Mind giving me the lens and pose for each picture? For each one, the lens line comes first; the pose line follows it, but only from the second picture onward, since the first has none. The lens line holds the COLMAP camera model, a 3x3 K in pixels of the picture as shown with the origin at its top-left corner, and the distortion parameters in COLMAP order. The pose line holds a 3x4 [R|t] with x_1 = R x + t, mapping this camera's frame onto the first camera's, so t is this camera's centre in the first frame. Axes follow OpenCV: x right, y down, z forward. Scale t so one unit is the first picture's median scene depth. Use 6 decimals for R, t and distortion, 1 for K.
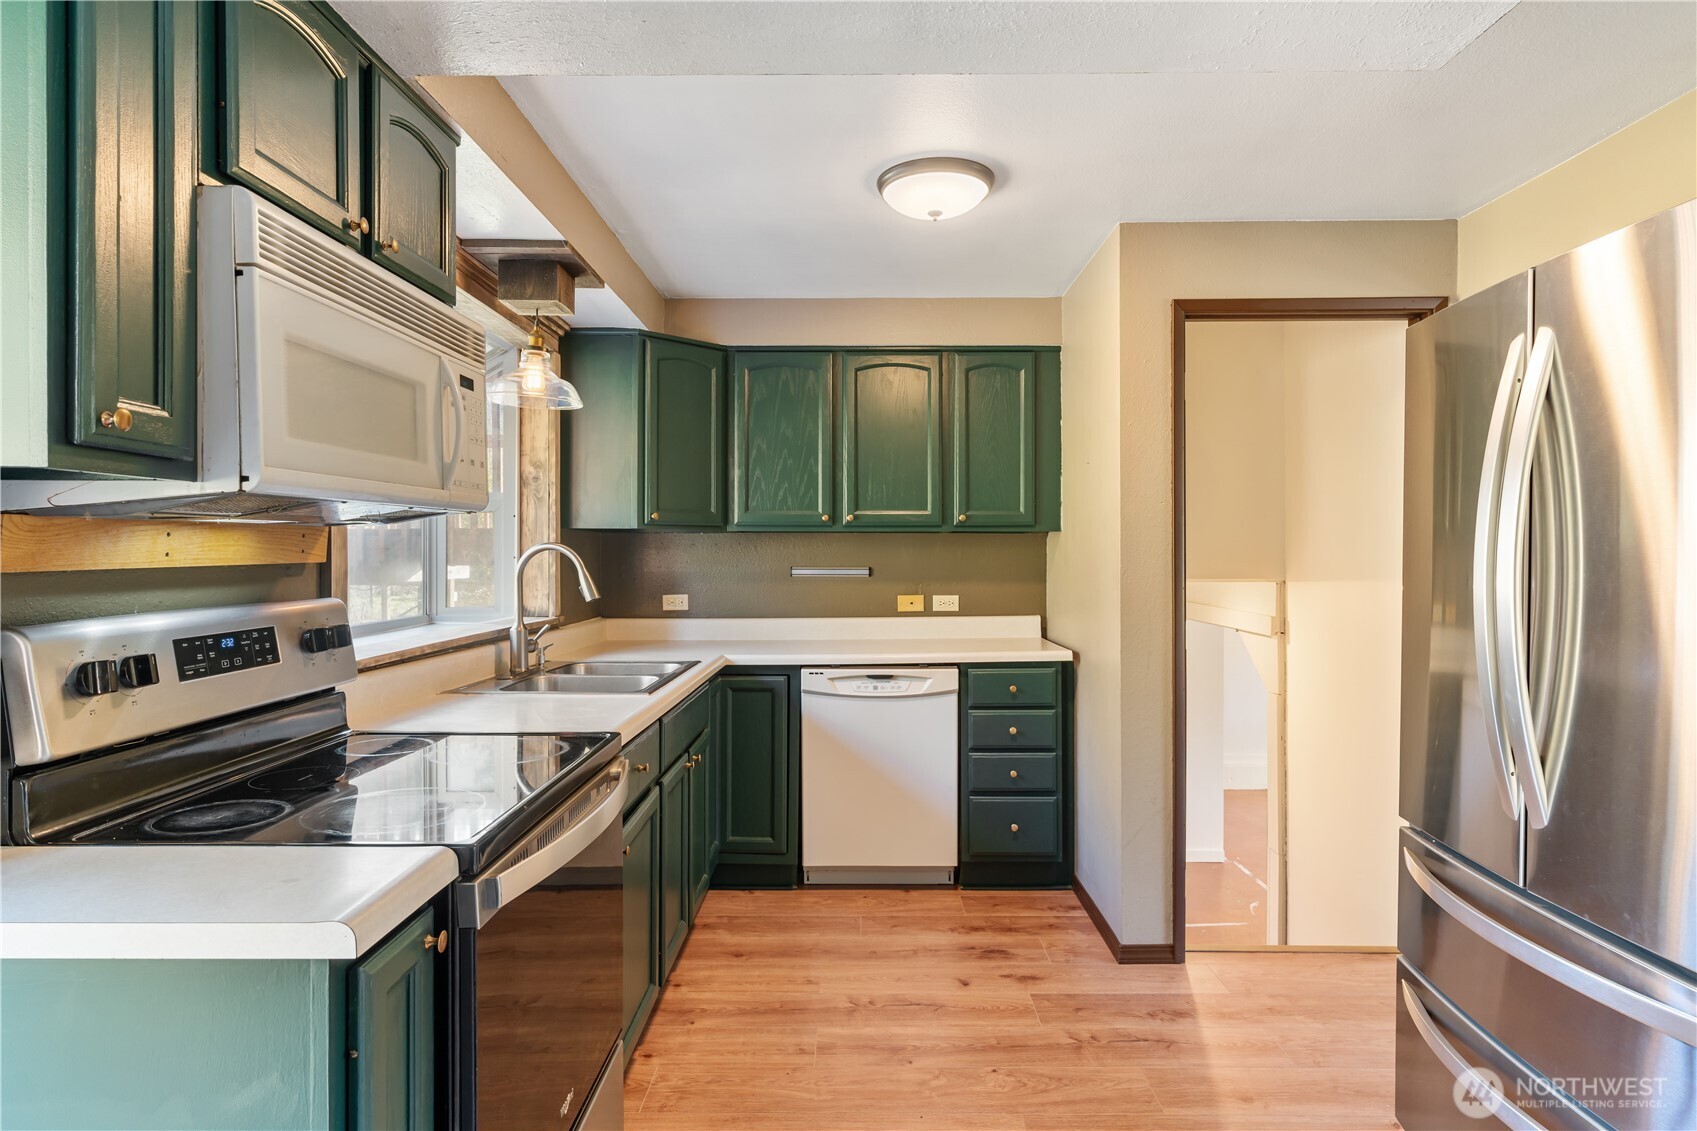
lens RADIAL K [[957.8, 0, 849.7], [0, 957.8, 556.8], [0, 0, 1]] dist [0.001885, 0.000762]
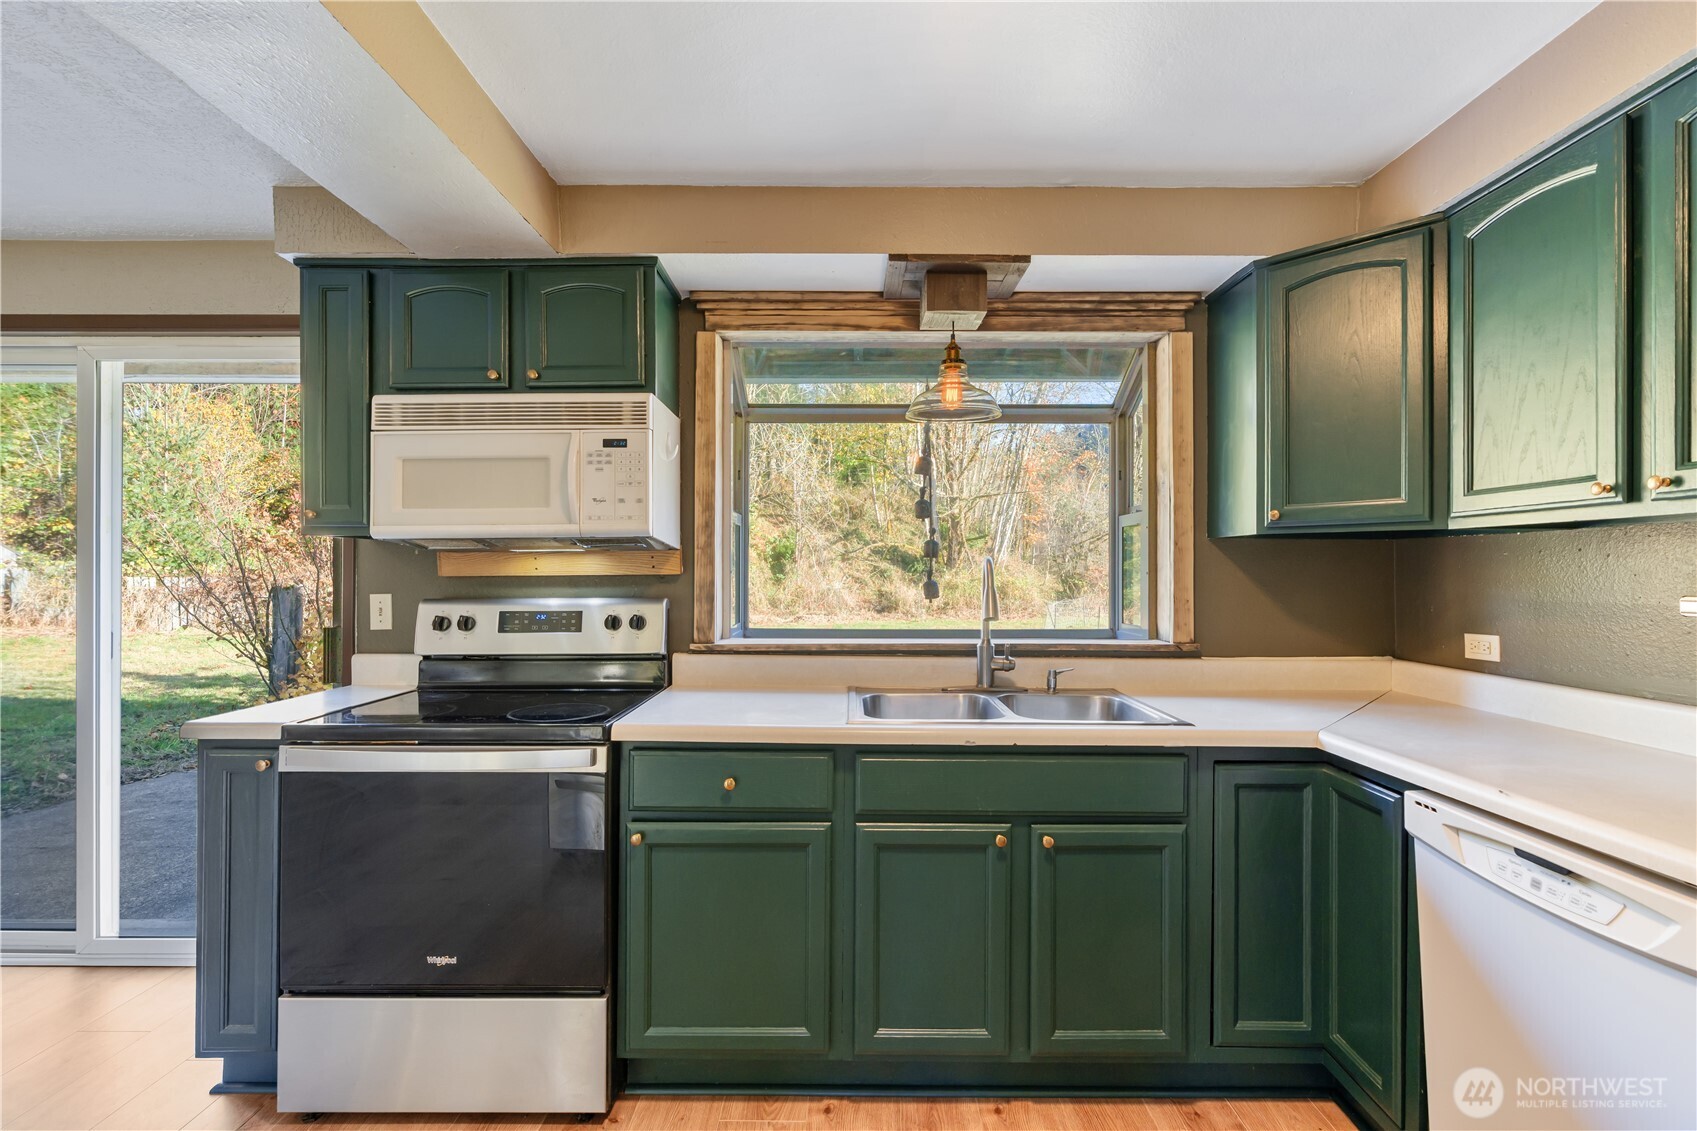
lens RADIAL K [[760.5, 0, 849.8], [0, 760.5, 567.9], [0, 0, 1]] dist [0.000469, 0.000152]
pose [[0.006563, -0.004155, -0.999970, 0.394402], [-0.003329, 0.999986, -0.004177, -0.000124], [0.999973, 0.003356, 0.006549, 0.761391]]
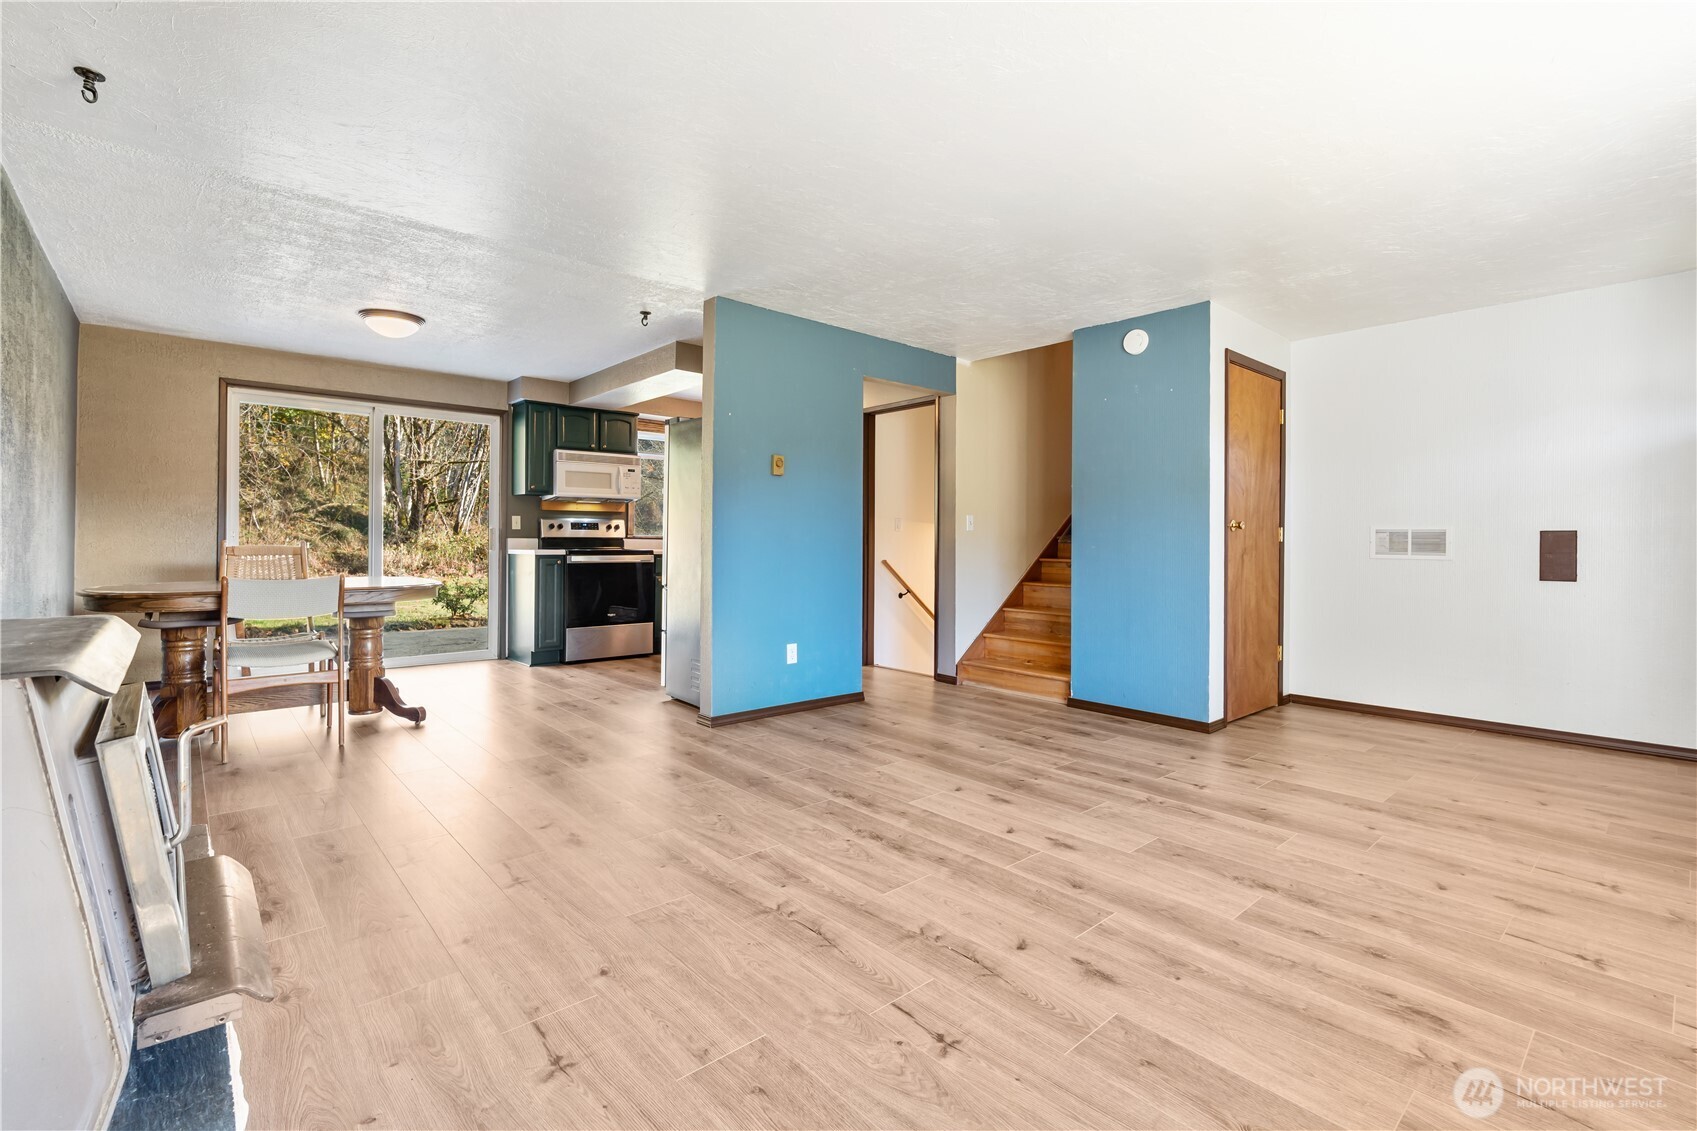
lens RADIAL K [[764.3, 0, 848.9], [0, 764.3, 537.3], [0, 0, 1]] dist [-0.001464, 0.000055]
pose [[0.672095, -0.001626, -0.740464, 1.693451], [-0.008125, 0.999921, -0.009571, 0.091335], [0.740421, 0.012449, 0.672028, -0.377265]]
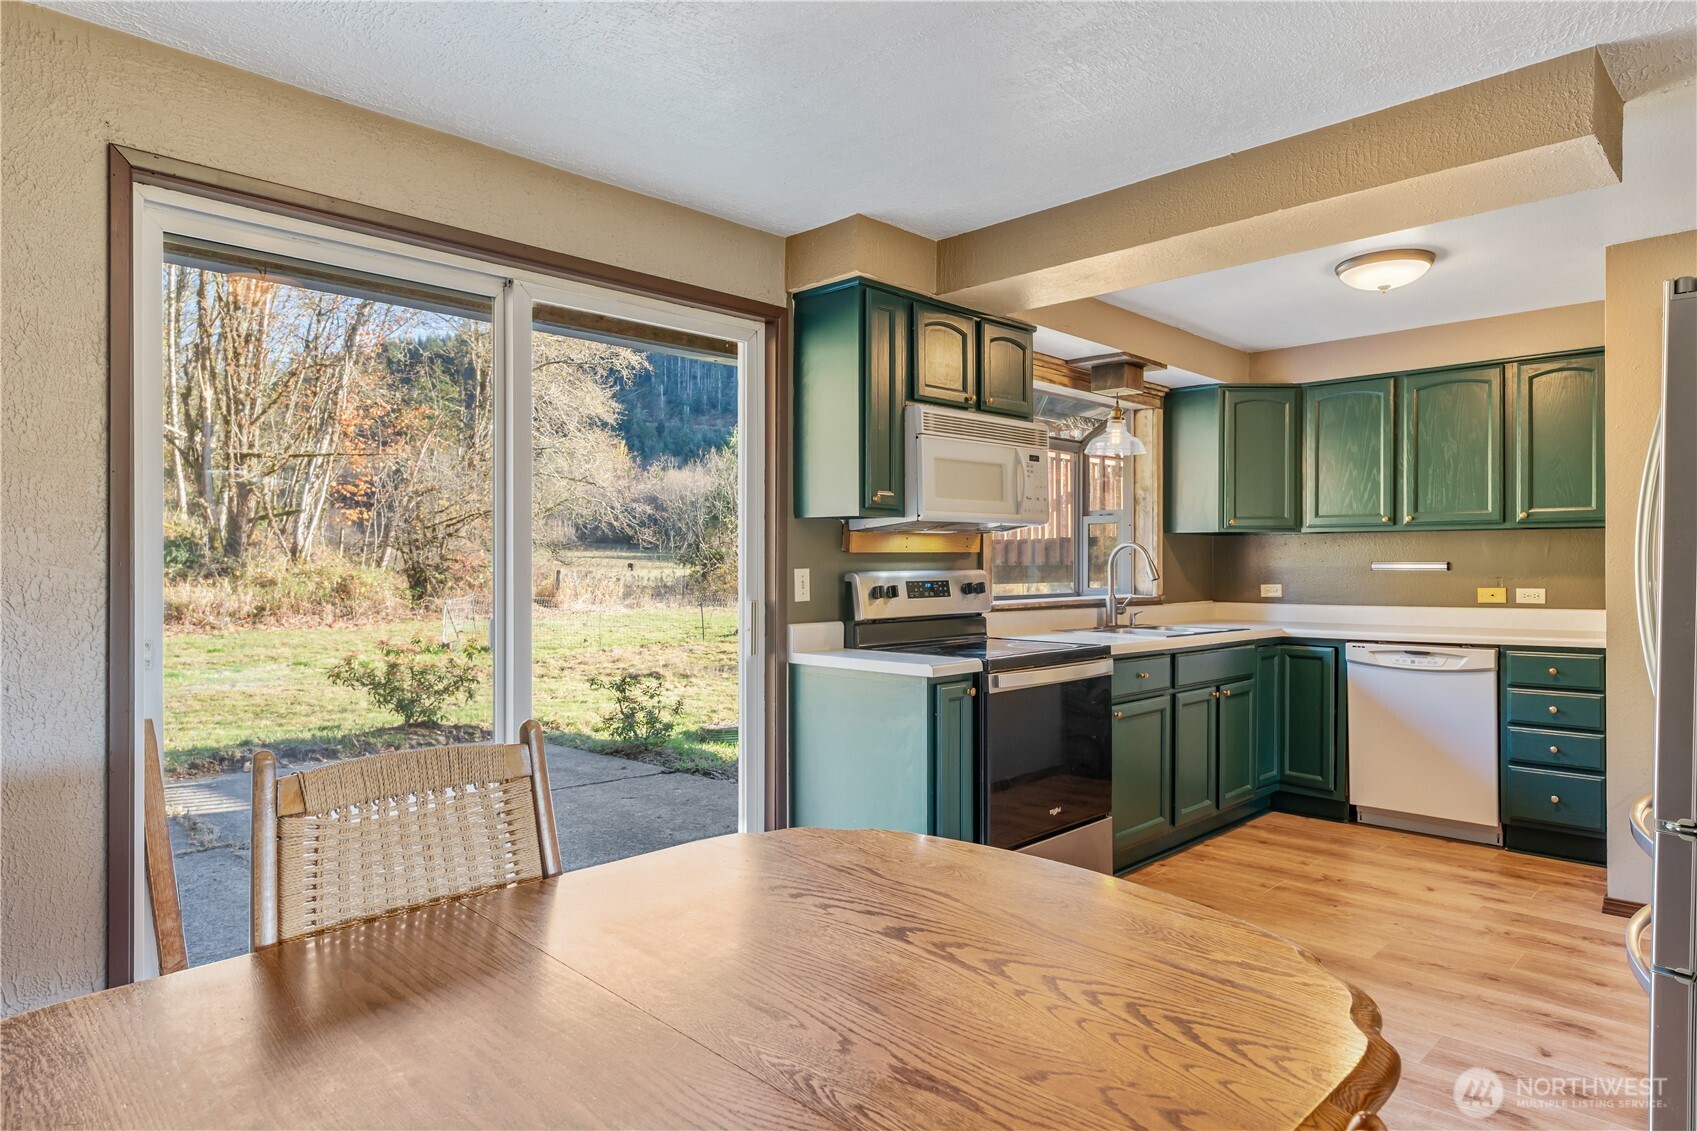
lens RADIAL K [[996.8, 0, 842.1], [0, 996.8, 565.3], [0, 0, 1]] dist [0.000223, 0.000361]
pose [[0.715379, 0.000920, -0.698736, 0.419406], [-0.001359, 0.999999, -0.000074, 0.020347], [0.698736, 0.001003, 0.715379, -0.409557]]
